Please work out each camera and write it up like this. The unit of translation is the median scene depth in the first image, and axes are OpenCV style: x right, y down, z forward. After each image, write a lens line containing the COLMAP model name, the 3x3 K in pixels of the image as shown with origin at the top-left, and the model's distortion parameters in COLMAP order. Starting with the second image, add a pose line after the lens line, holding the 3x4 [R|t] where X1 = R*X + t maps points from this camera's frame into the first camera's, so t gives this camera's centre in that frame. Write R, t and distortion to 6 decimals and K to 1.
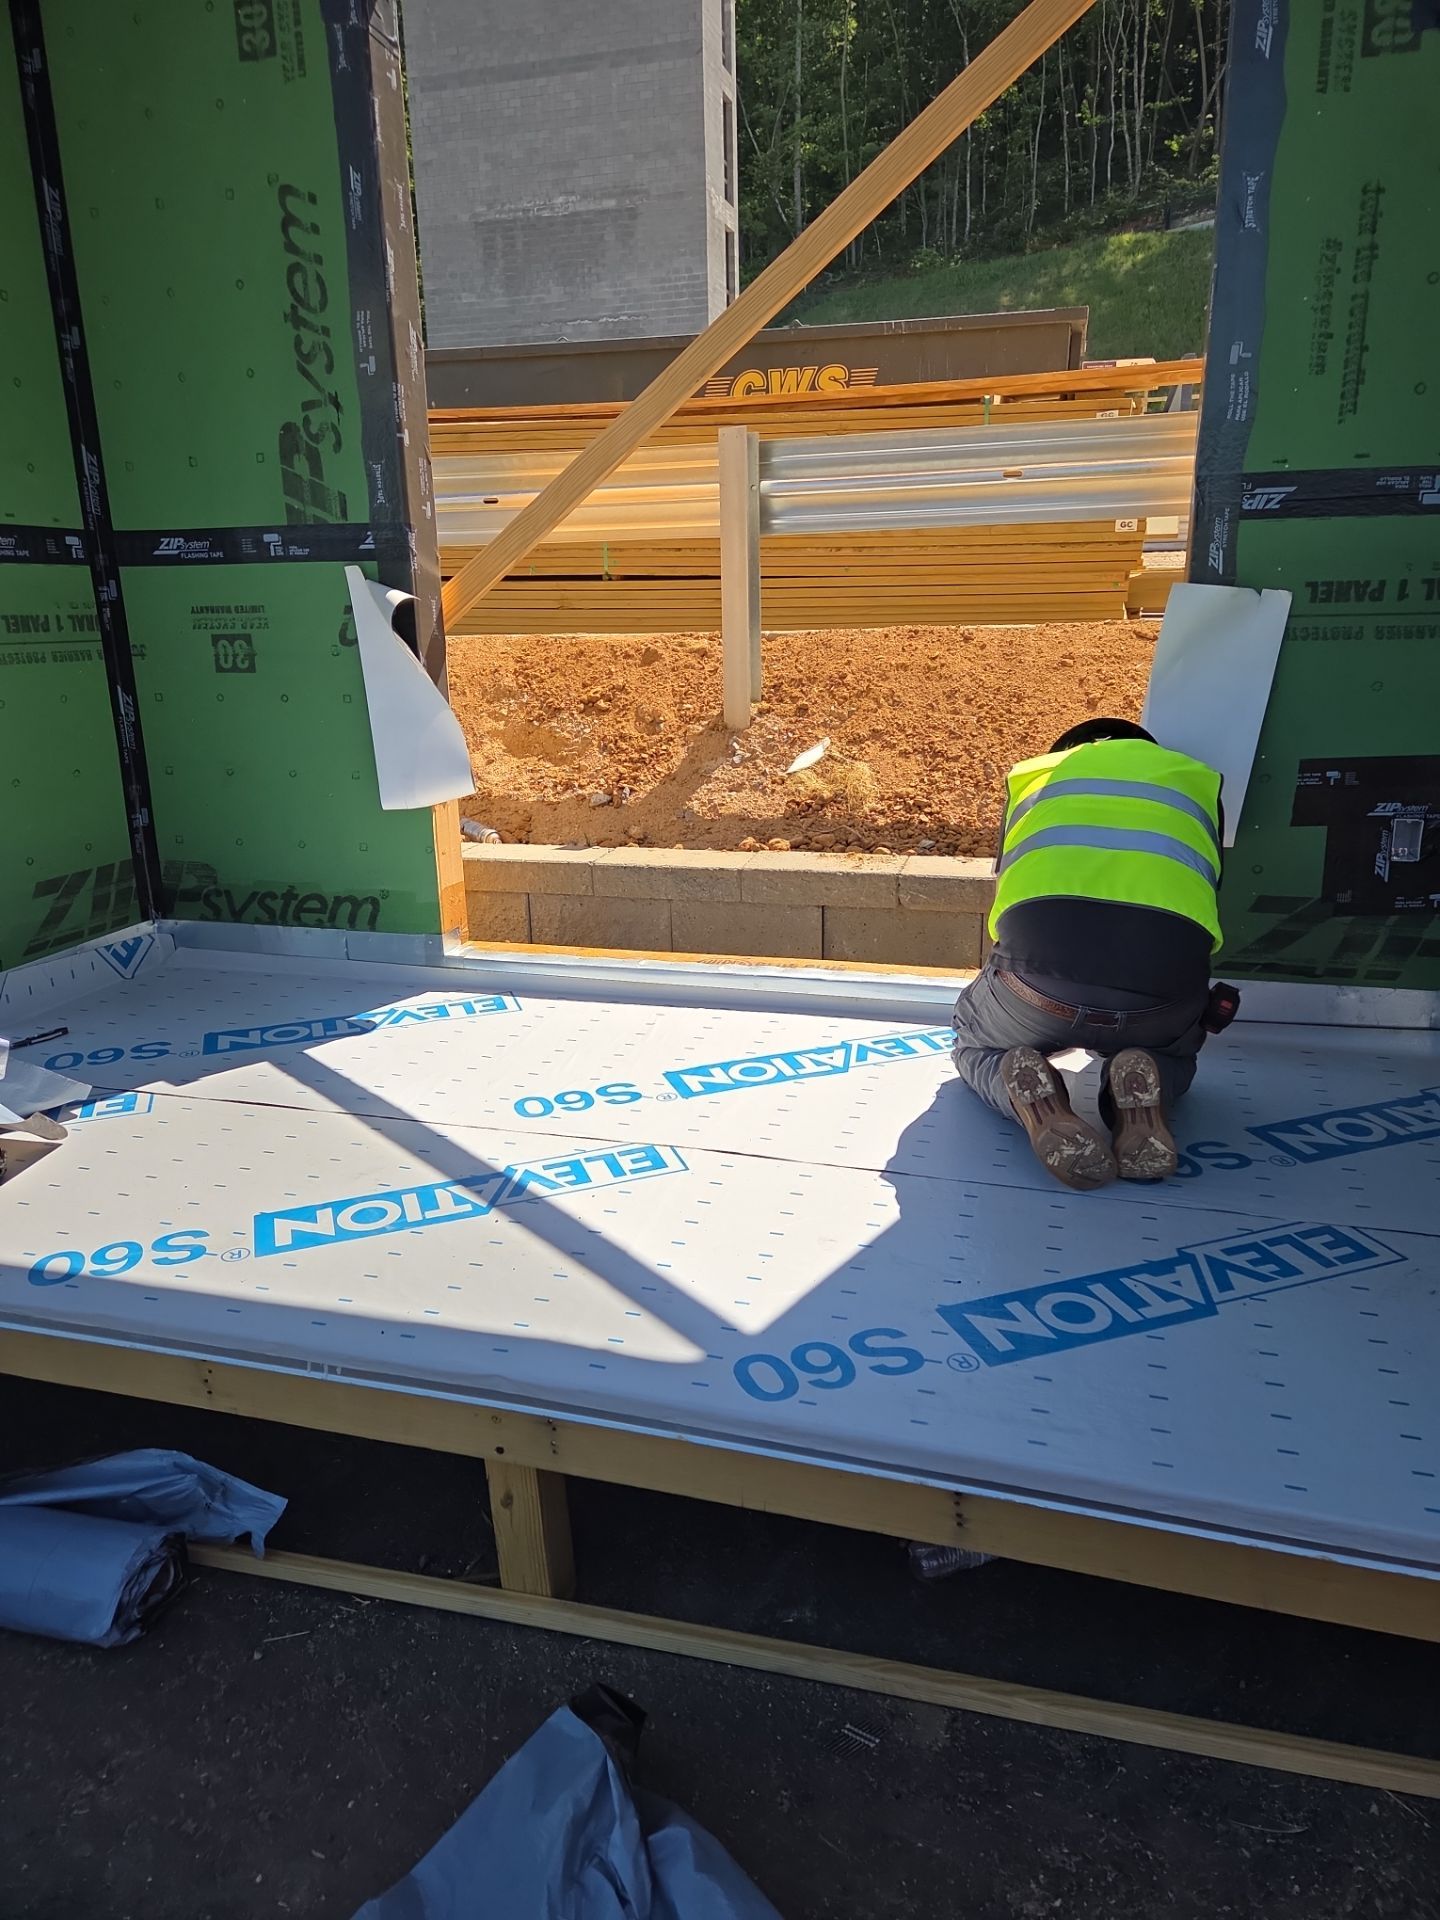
lens RADIAL K [[1283.5, 0, 719.1], [0, 1283.5, 955.9], [0, 0, 1]] dist [0.083161, -0.069007]
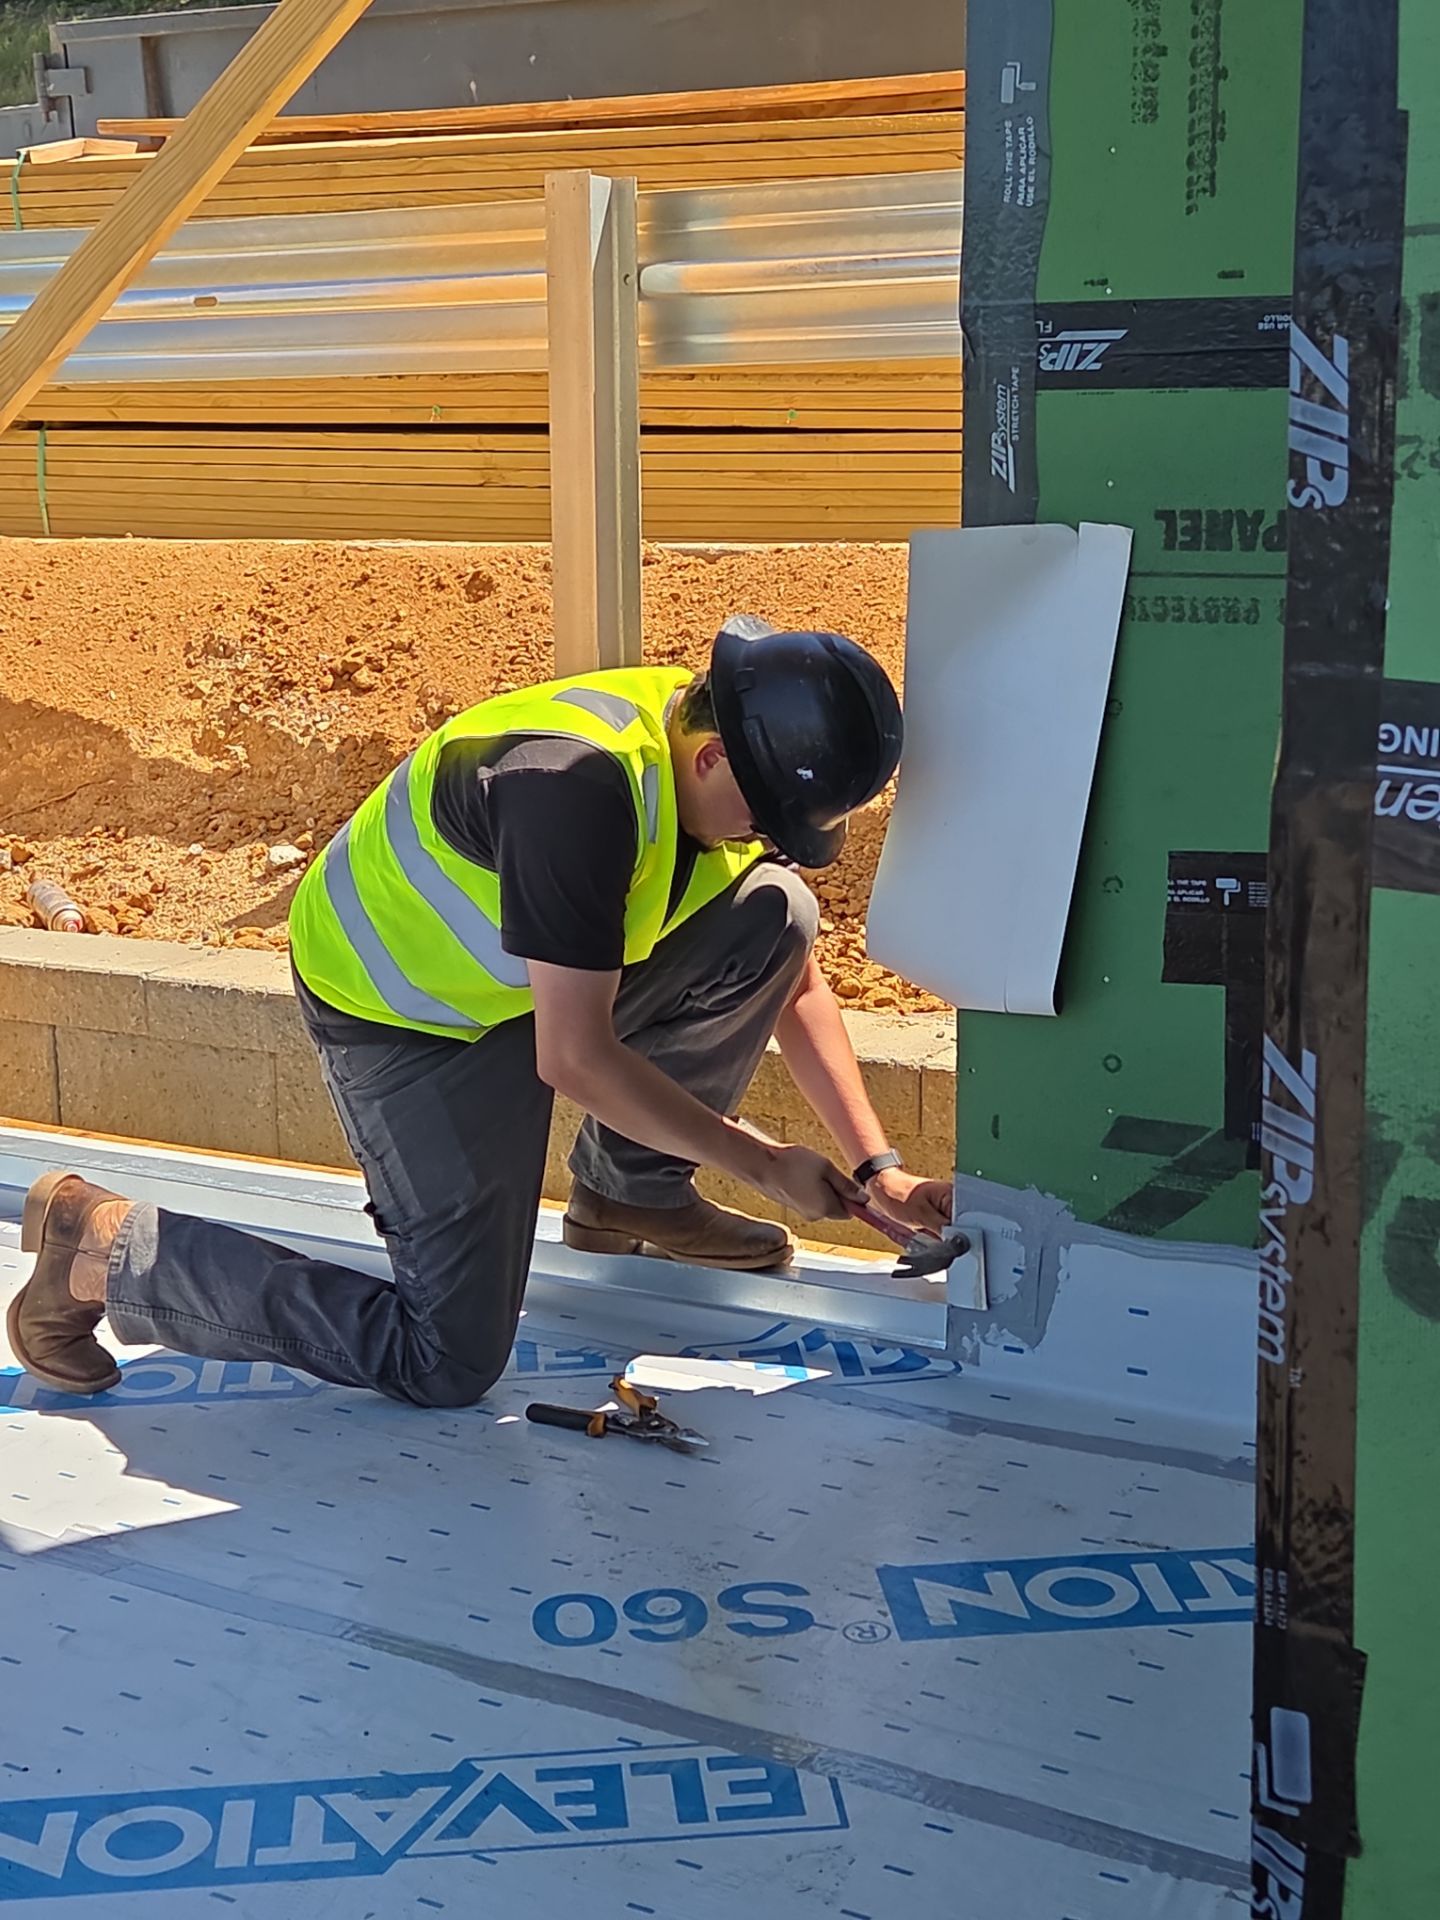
lens RADIAL K [[2752.1, 0, 709.6], [0, 2752.1, 969.0], [0, 0, 1]] dist [0.072813, 0.000000]
pose [[0.967773, 0.055527, -0.245625, 0.484386], [-0.073456, 0.995214, -0.064439, -0.020929], [0.240871, 0.080405, 0.967221, -0.067146]]
